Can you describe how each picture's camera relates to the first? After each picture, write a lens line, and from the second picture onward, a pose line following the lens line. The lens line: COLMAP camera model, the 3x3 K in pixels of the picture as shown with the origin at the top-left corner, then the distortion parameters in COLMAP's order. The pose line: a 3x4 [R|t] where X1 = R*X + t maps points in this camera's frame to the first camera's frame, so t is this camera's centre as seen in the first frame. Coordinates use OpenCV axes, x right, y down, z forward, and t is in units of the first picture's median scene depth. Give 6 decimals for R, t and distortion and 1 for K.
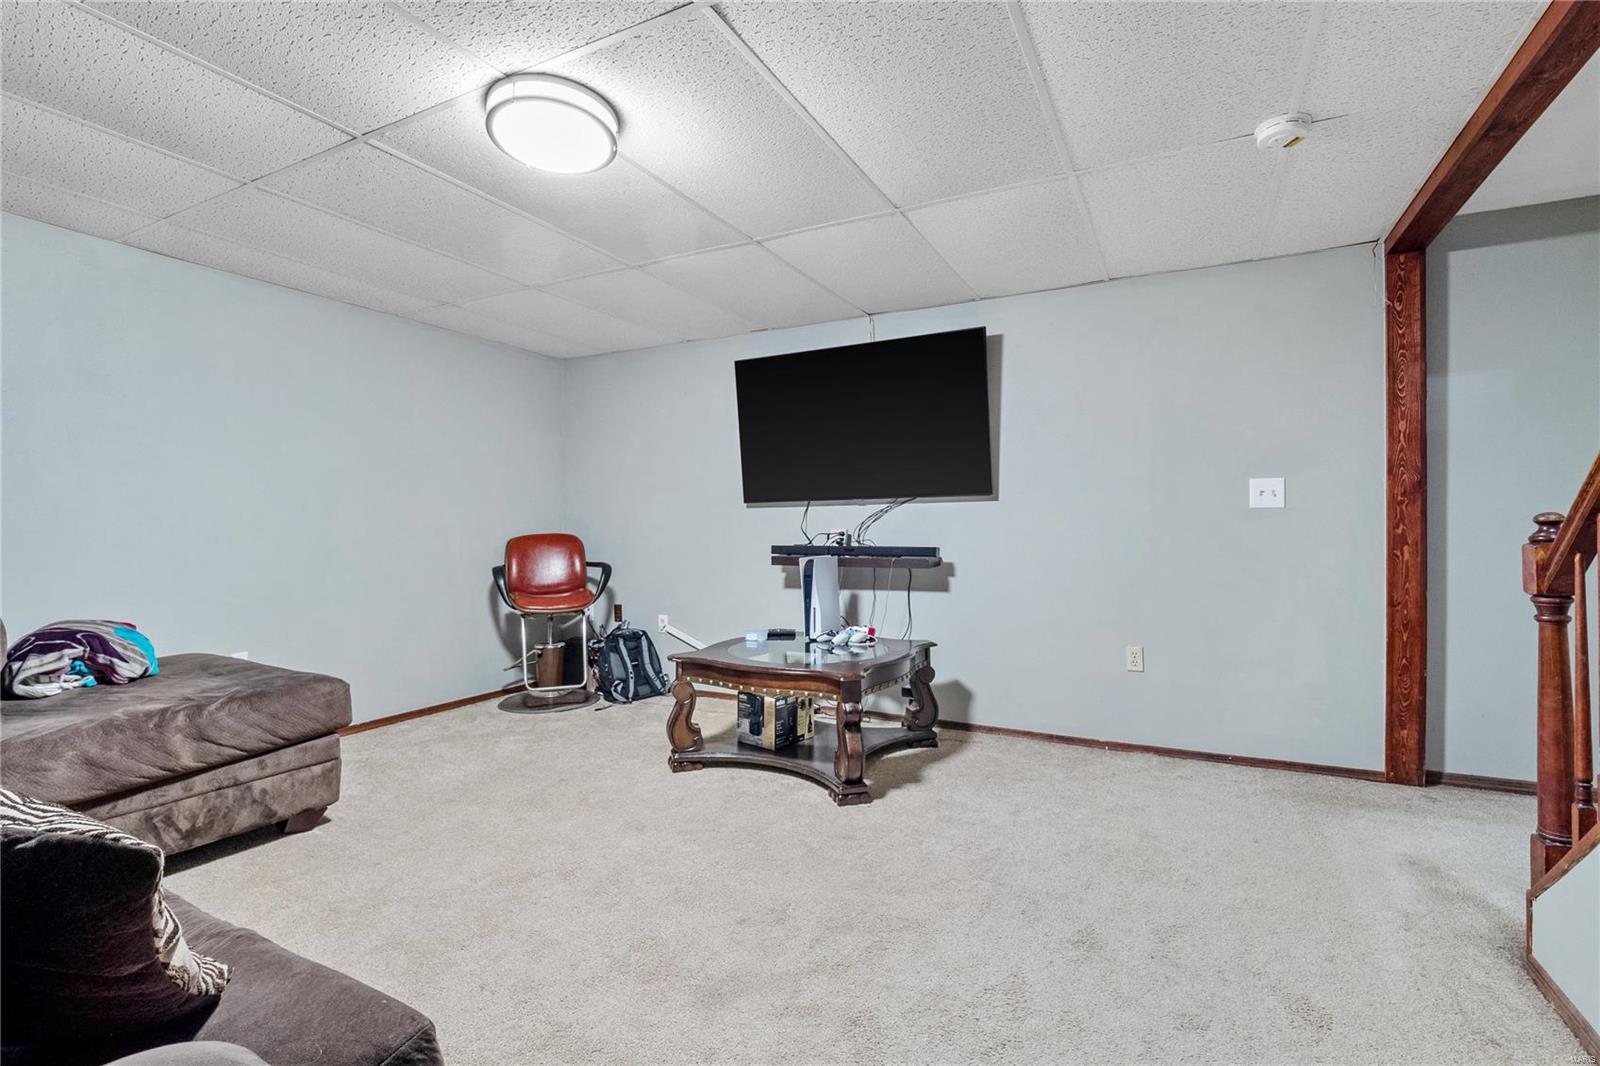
lens RADIAL K [[761.9, 0, 792.5], [0, 761.9, 531.3], [0, 0, 1]] dist [-0.014439, 0.001506]
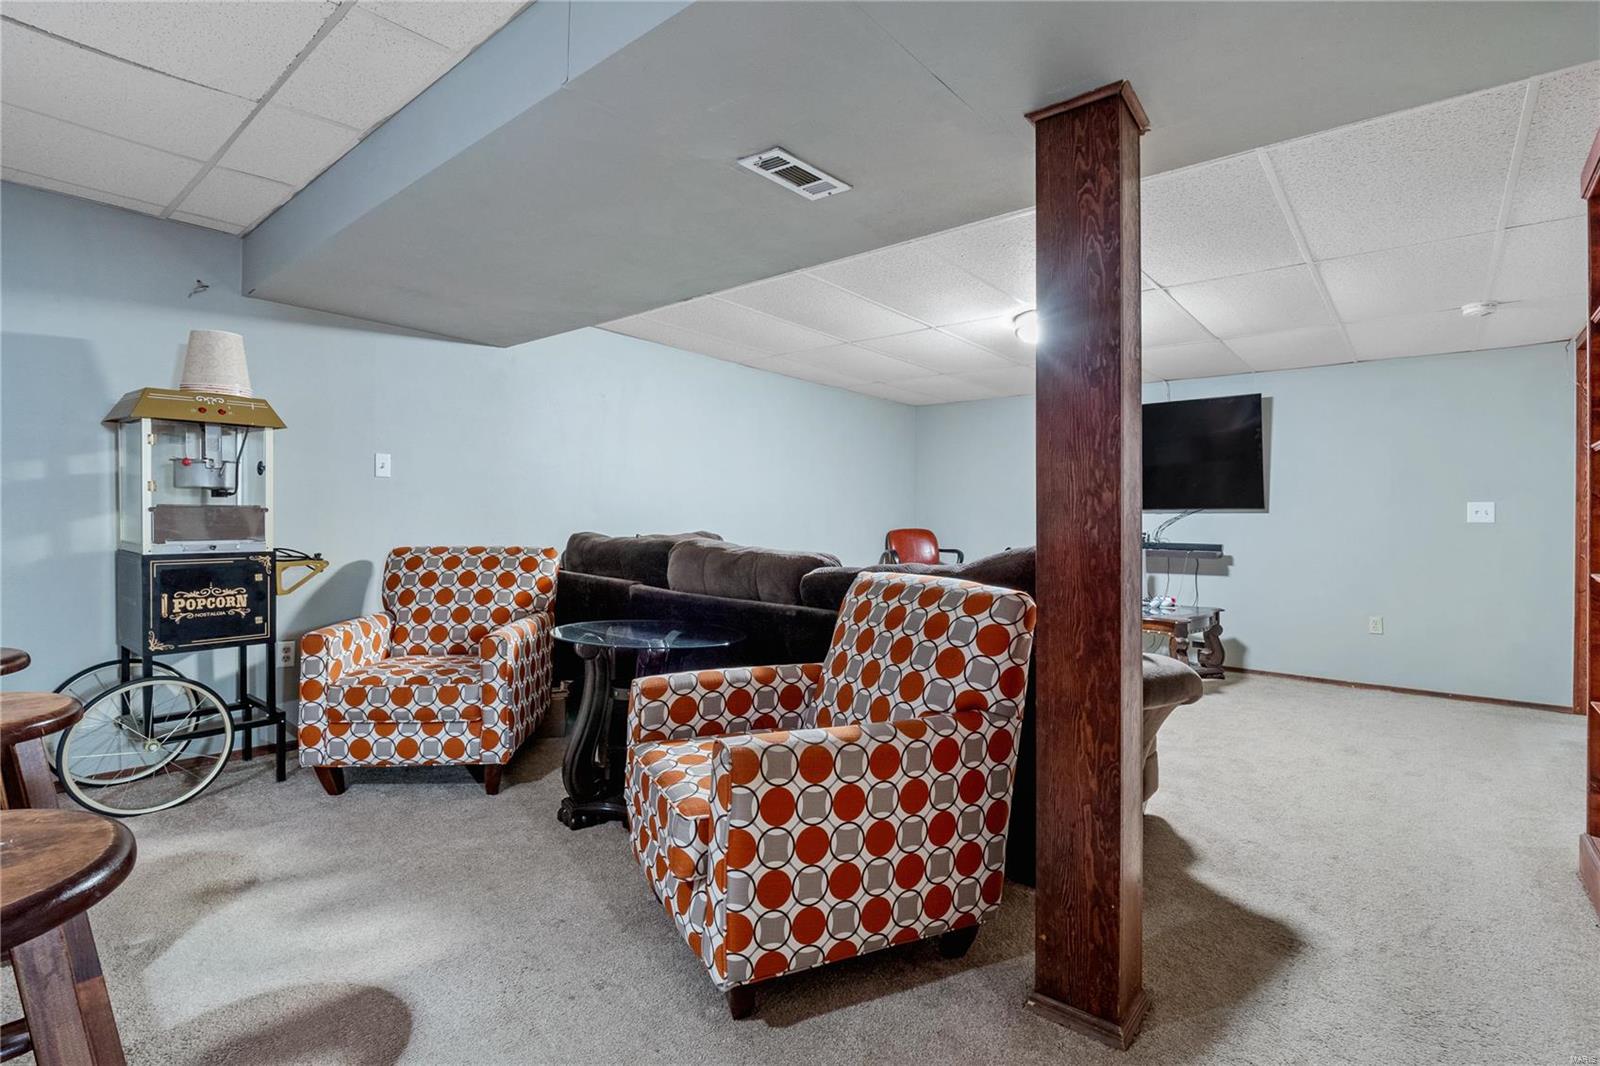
lens RADIAL K [[761.9, 0, 800.7], [0, 761.9, 518.7], [0, 0, 1]] dist [-0.014439, 0.001506]
pose [[0.975800, 0.017048, -0.217999, -0.292900], [-0.019496, 0.999769, -0.009084, 0.000335], [0.217794, 0.013114, 0.975907, -0.613493]]
